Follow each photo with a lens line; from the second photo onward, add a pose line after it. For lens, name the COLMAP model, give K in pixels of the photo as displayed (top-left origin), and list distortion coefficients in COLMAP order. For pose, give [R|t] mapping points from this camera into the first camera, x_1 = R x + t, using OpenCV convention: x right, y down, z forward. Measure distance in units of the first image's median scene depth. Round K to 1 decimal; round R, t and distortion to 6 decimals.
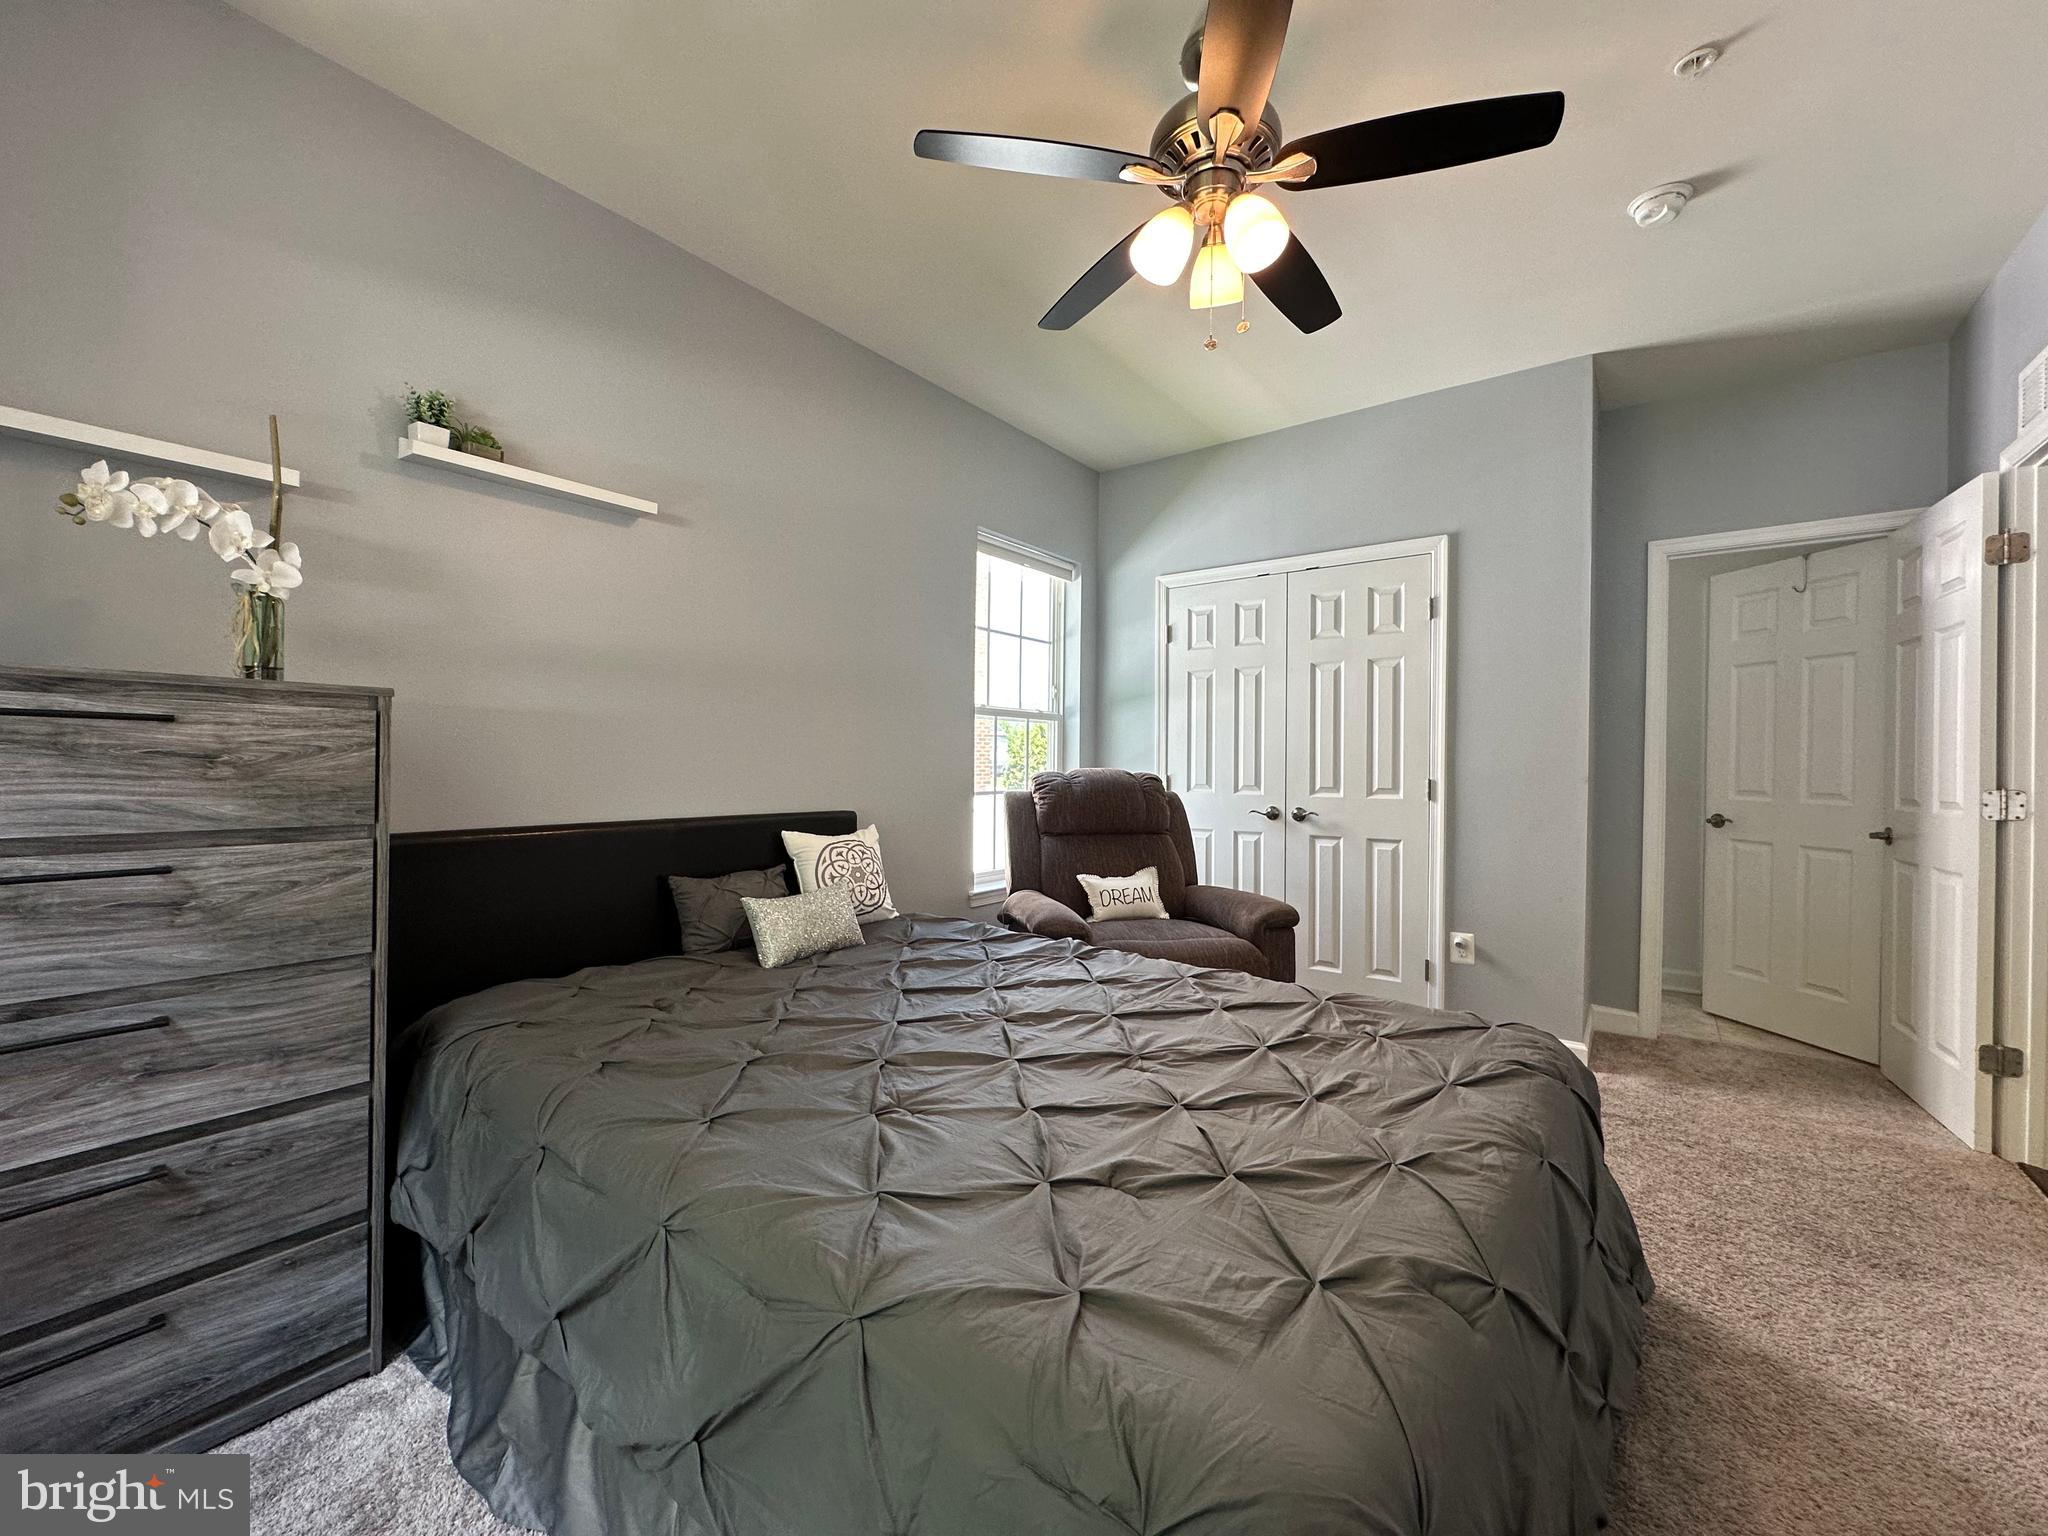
lens RADIAL K [[816.8, 0, 1032.2], [0, 816.8, 764.4], [0, 0, 1]] dist [-0.001644, -0.000103]
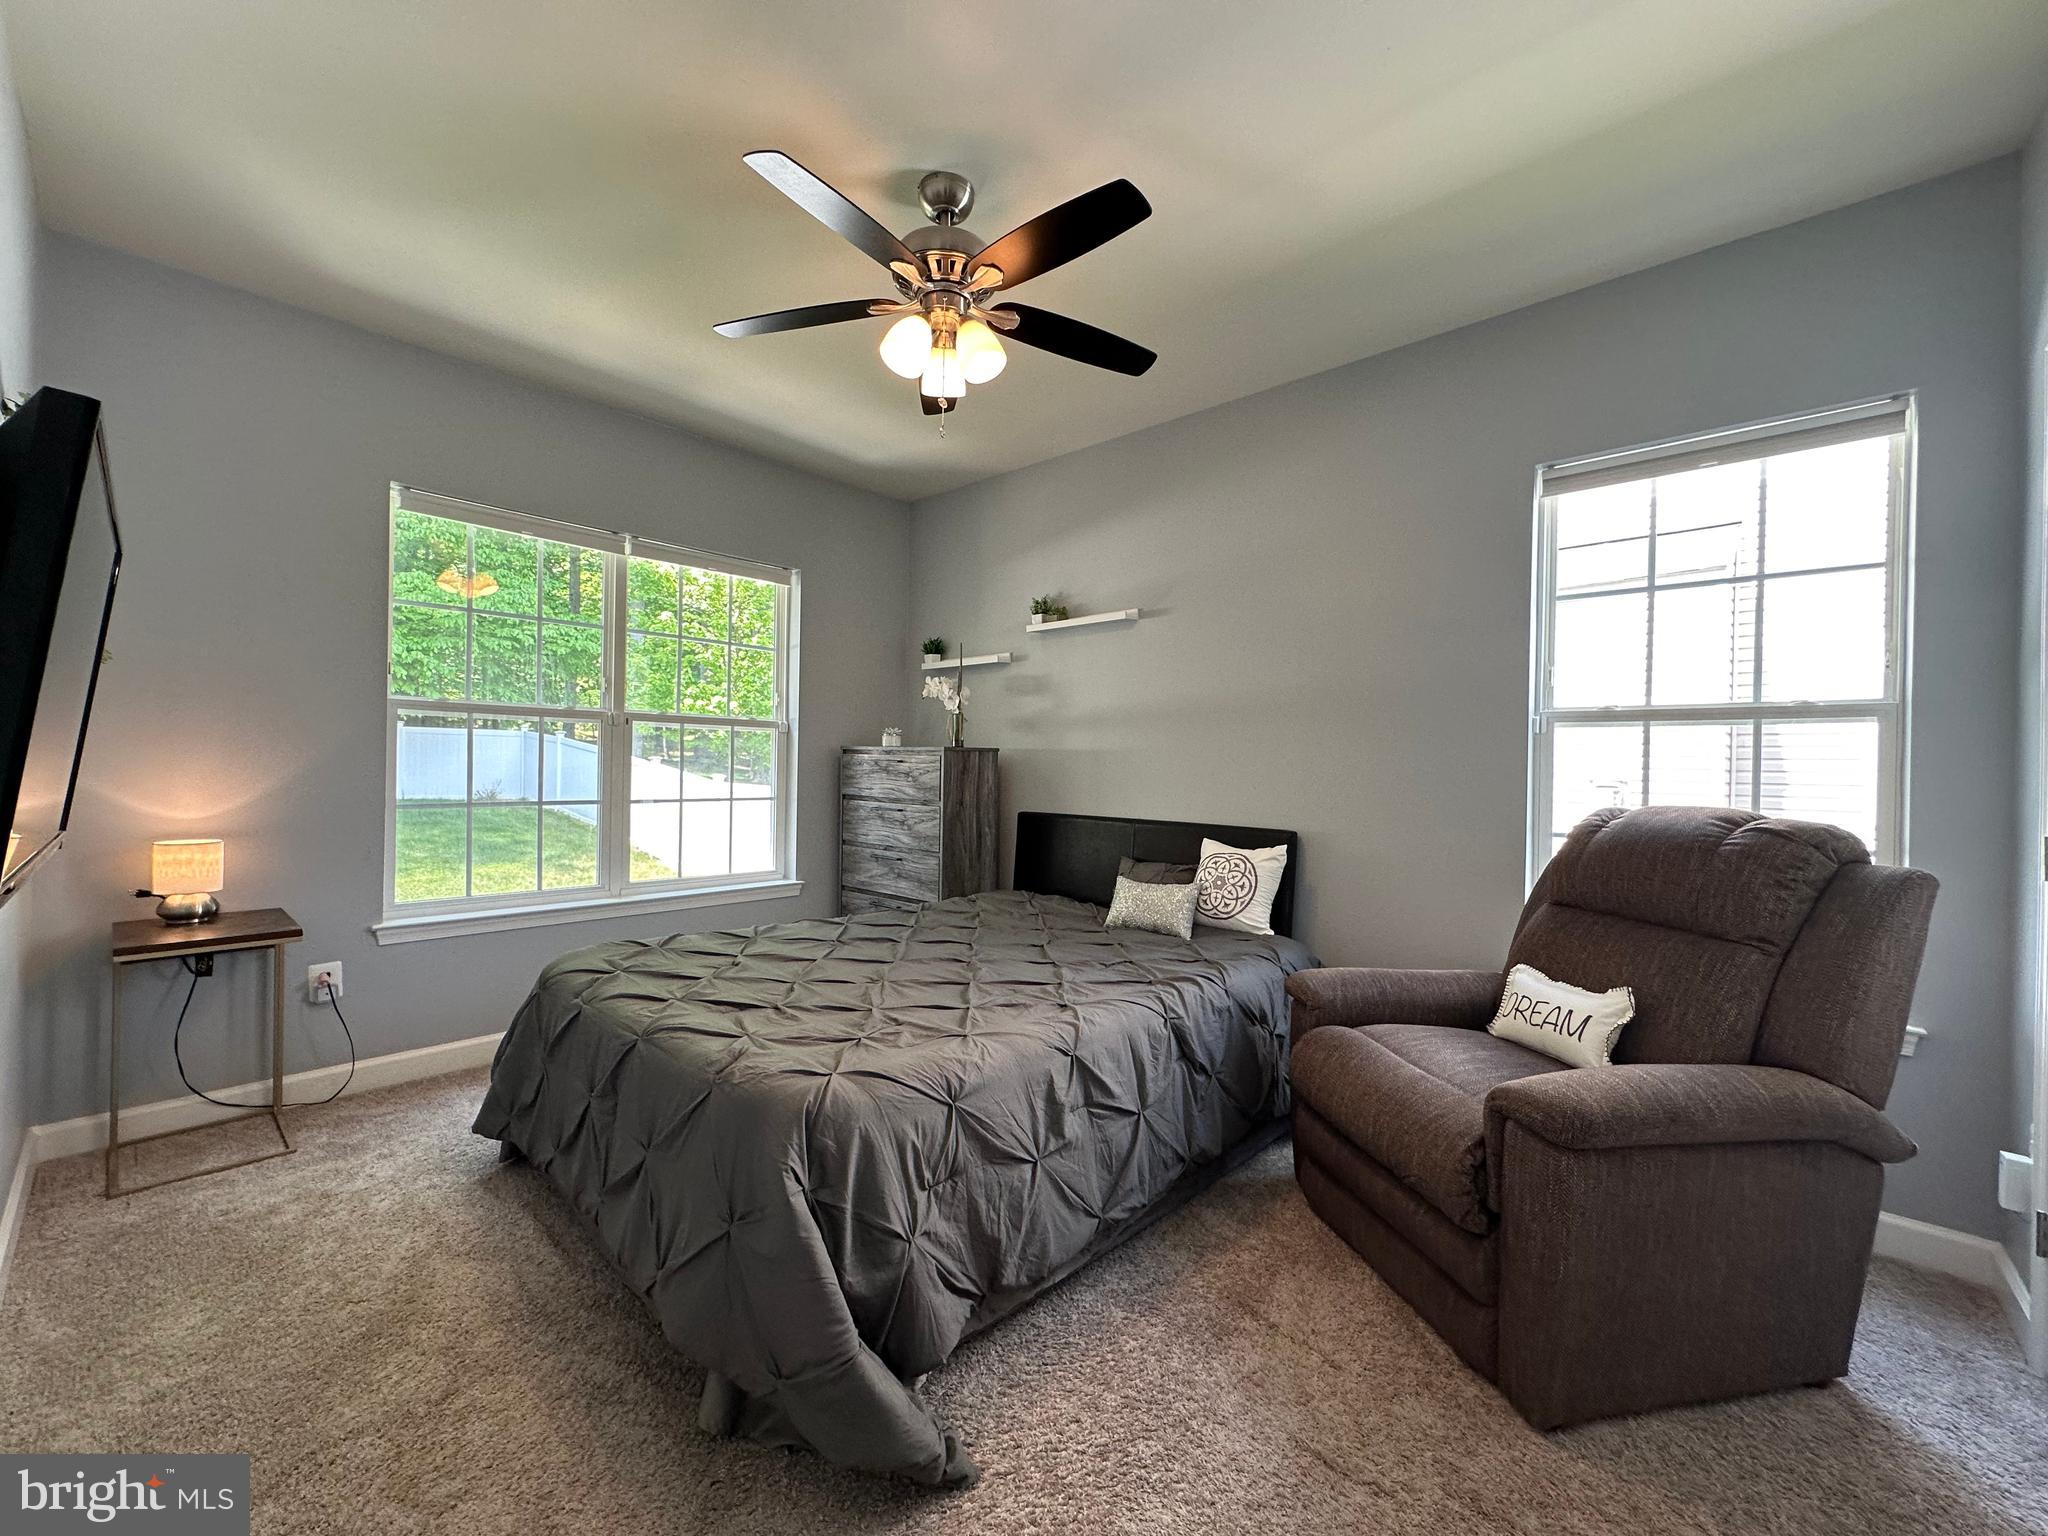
lens RADIAL K [[816.8, 0, 1029.8], [0, 816.8, 774.0], [0, 0, 1]] dist [-0.001644, -0.000103]
pose [[-0.090666, -0.005523, -0.995866, 1.133552], [-0.024956, 0.999683, -0.003272, -0.005576], [0.995569, 0.024556, -0.090775, 1.020775]]
